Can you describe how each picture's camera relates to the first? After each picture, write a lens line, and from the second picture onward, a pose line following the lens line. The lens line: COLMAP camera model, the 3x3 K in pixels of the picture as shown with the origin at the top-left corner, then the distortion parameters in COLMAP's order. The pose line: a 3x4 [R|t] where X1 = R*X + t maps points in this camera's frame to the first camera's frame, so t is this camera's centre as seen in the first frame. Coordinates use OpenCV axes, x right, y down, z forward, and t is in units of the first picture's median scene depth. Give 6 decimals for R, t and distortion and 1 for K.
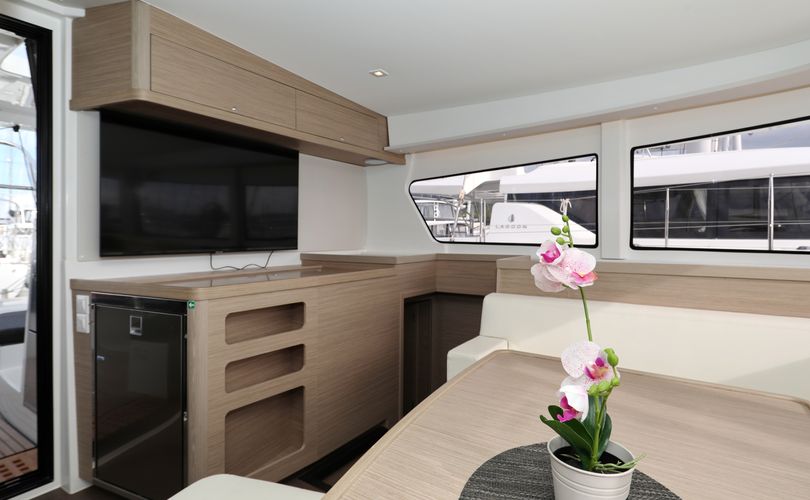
lens RADIAL K [[404.5, 0, 403.4], [0, 404.5, 229.3], [0, 0, 1]] dist [-0.005729, -0.000946]
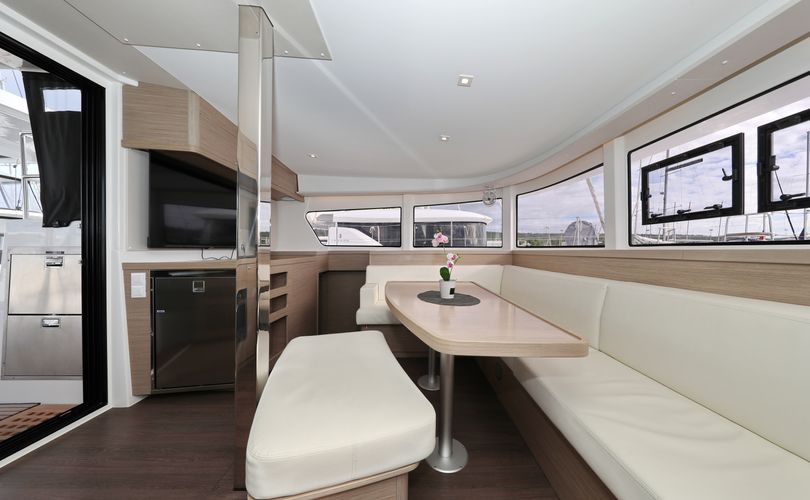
lens RADIAL K [[264.5, 0, 411.6], [0, 264.5, 245.6], [0, 0, 1]] dist [0.000248, 0.000022]
pose [[0.805488, 0.005221, 0.592589, -0.427958], [-0.004175, 0.999986, -0.003136, 0.046269], [-0.592597, 0.000052, 0.805499, -0.305588]]
